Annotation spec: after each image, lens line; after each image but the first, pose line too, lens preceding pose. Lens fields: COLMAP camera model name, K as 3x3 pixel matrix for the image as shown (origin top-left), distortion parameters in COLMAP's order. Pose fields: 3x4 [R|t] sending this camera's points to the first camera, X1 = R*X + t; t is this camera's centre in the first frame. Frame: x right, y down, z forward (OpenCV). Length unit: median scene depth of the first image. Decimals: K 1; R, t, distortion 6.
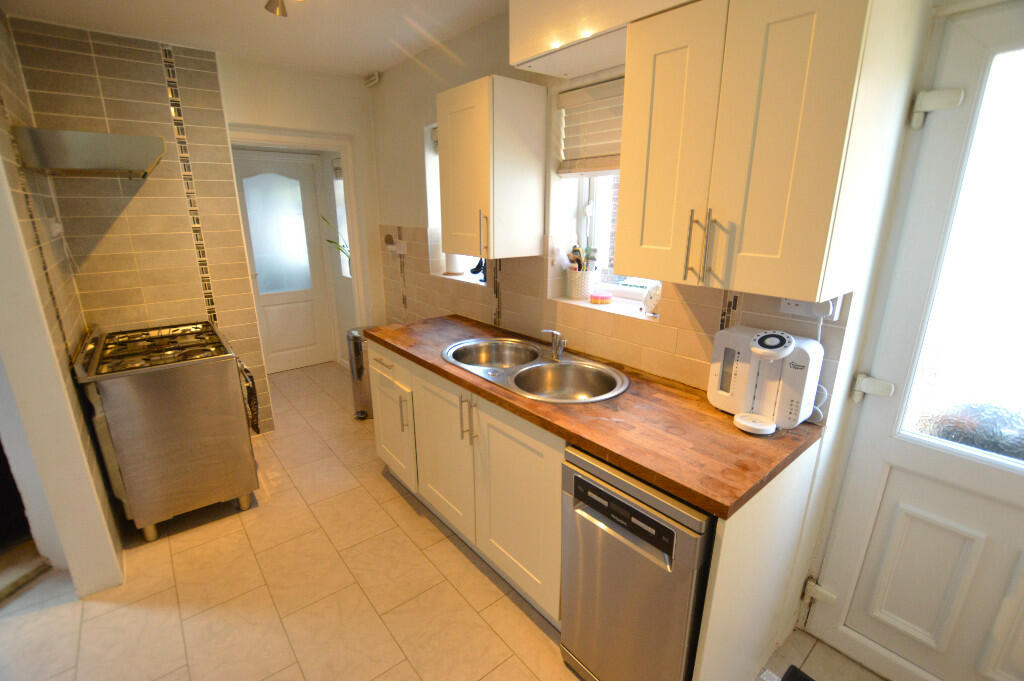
lens RADIAL K [[476.7, 0, 512.0], [0, 476.7, 340.5], [0, 0, 1]] dist [0.000576, 0.000461]
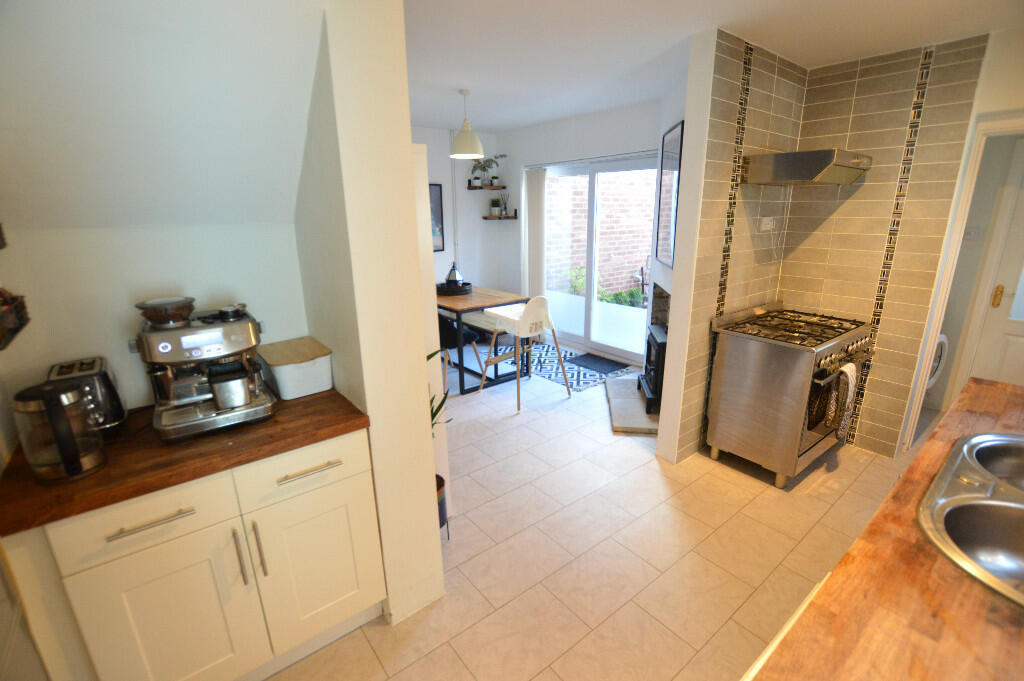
lens RADIAL K [[464.8, 0, 512.0], [0, 464.8, 340.5], [0, 0, 1]] dist [-0.001486, 0.000065]
pose [[0.003645, 0.277393, -0.960750, 0.363161], [-0.270621, 0.925179, 0.266096, -0.073446], [0.962679, 0.259030, 0.078441, 0.239690]]
